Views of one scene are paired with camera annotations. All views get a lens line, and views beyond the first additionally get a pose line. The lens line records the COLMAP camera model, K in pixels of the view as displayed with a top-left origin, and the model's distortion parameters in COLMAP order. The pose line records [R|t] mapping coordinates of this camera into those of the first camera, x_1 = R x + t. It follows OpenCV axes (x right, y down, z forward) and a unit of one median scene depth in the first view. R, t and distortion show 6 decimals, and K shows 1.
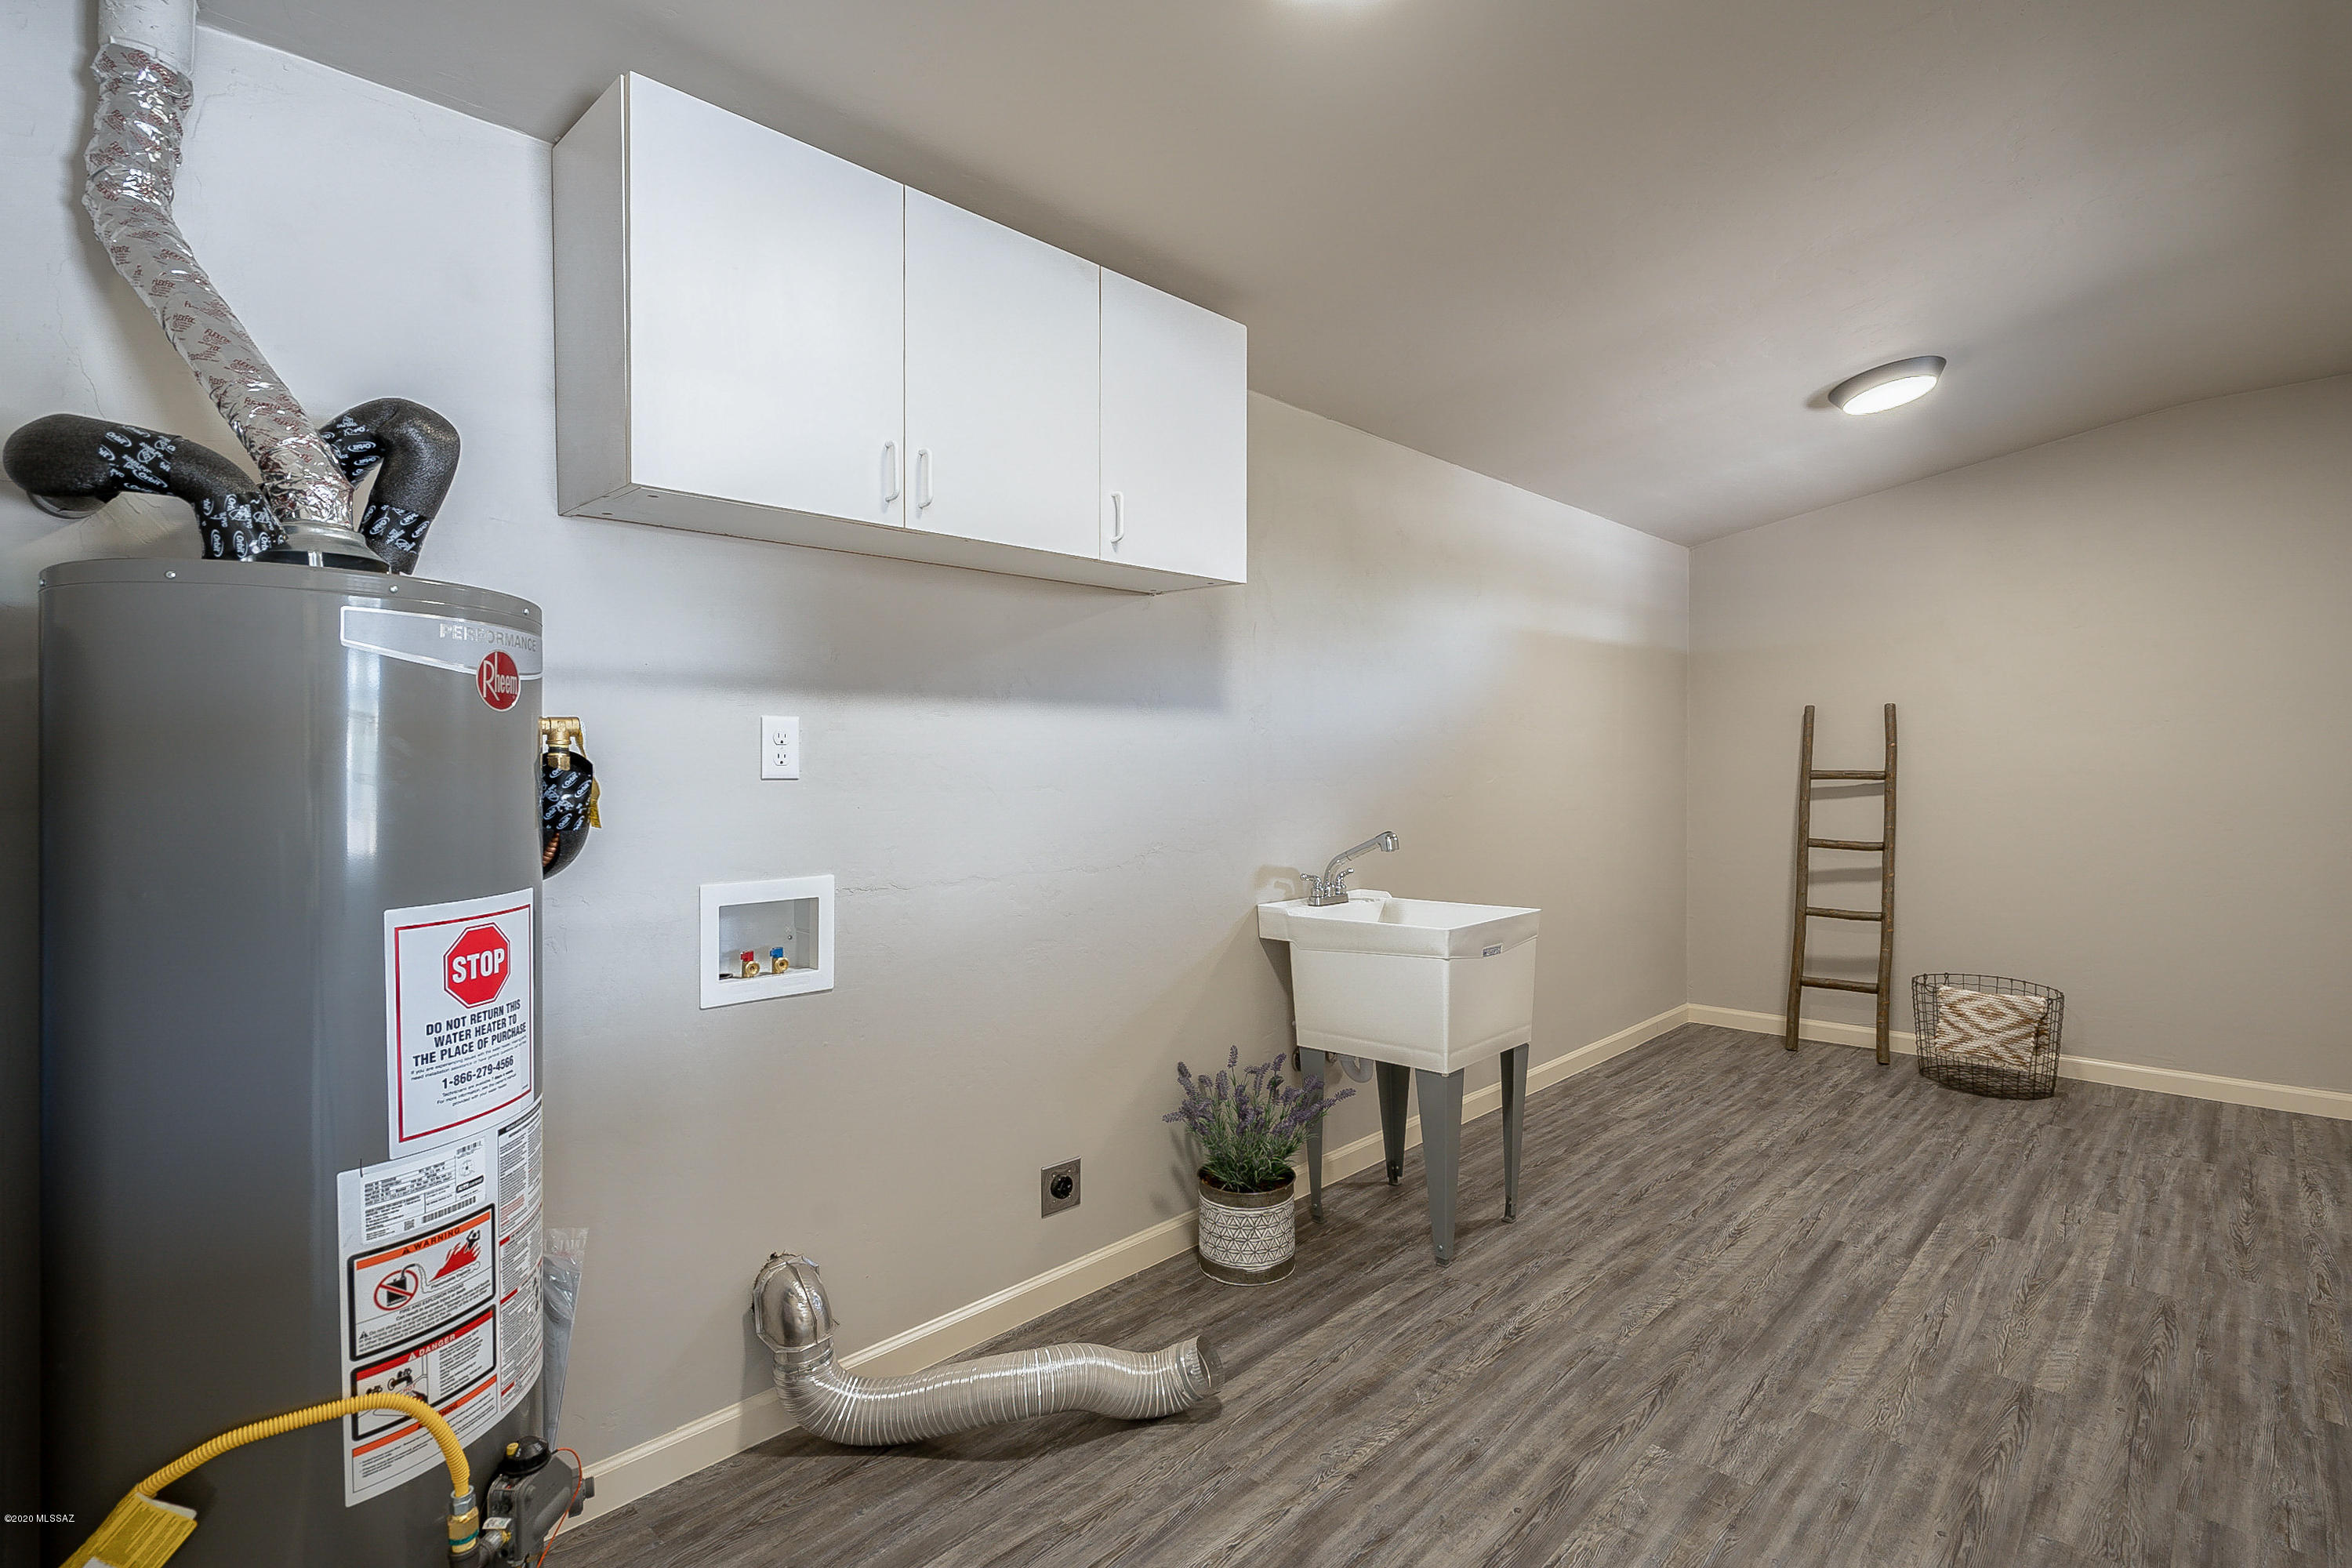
lens RADIAL K [[1084.5, 0, 1233.6], [0, 1084.5, 740.9], [0, 0, 1]] dist [-0.006290, 0.002666]
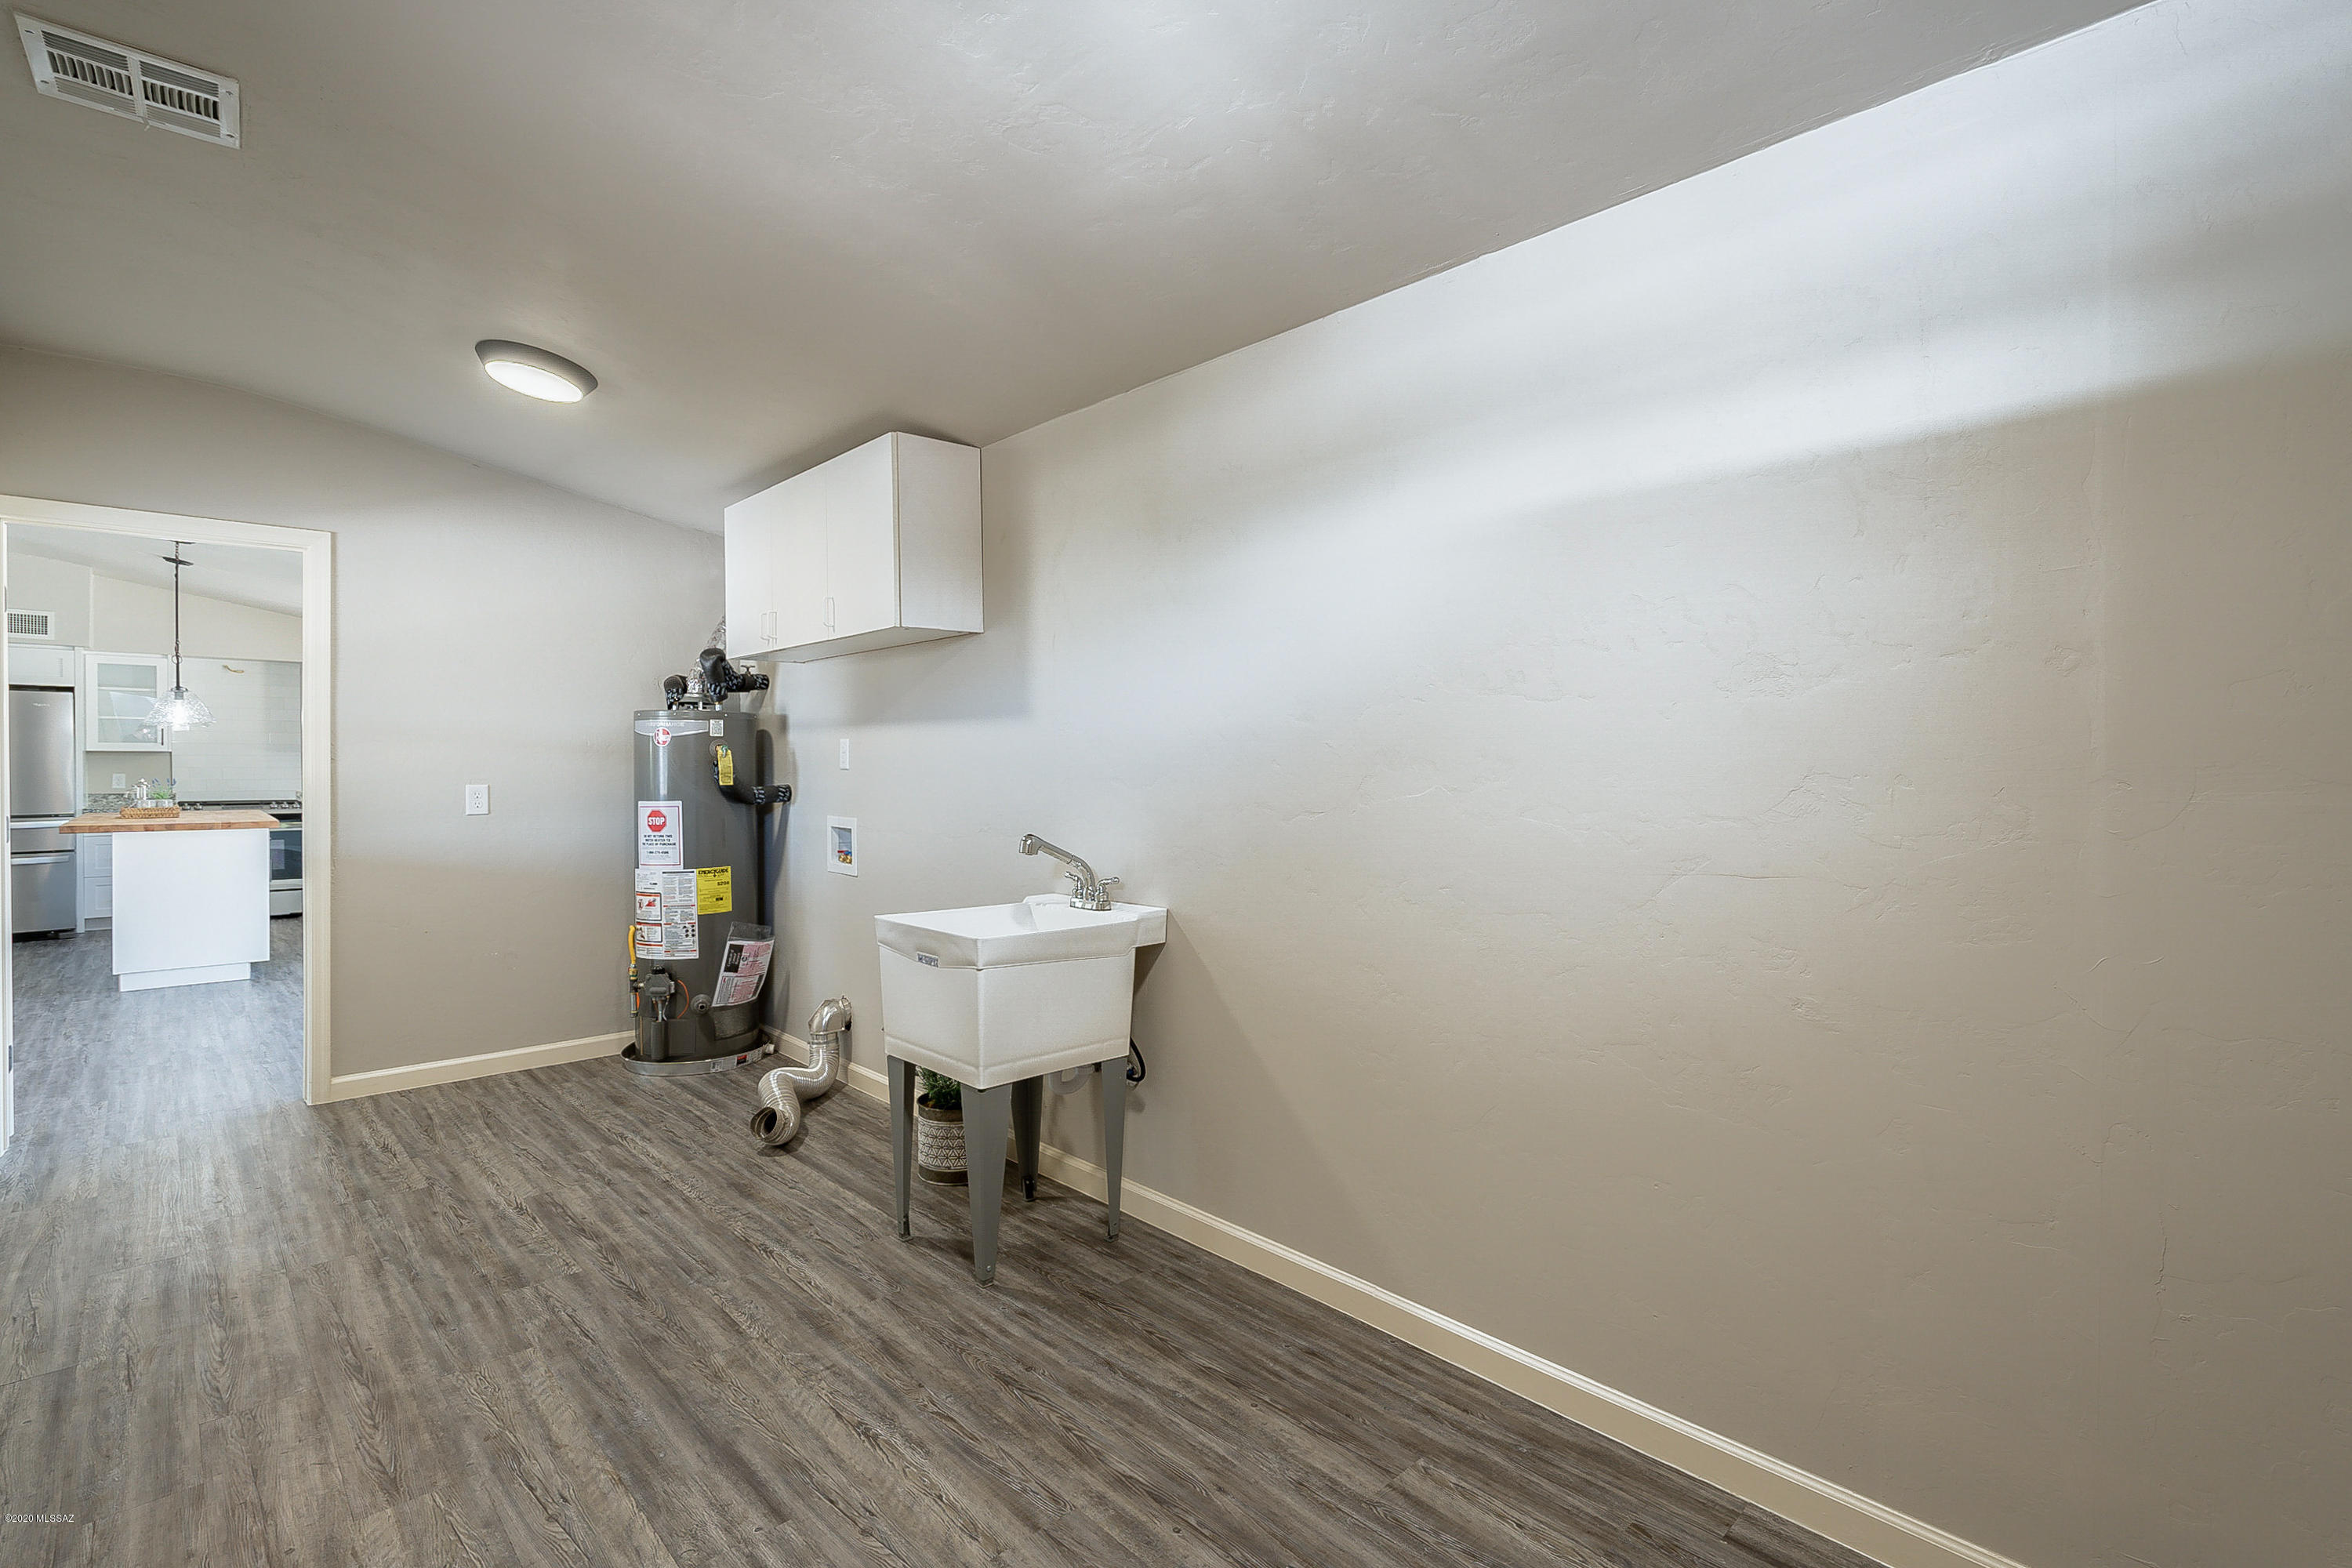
lens RADIAL K [[1084.5, 0, 1178.3], [0, 1084.5, 765.2], [0, 0, 1]] dist [-0.006290, 0.002666]
pose [[-0.048990, 0.008279, -0.998765, 1.425434], [0.019343, 0.999786, 0.007339, 0.022216], [0.998612, -0.018960, -0.049140, 1.534184]]
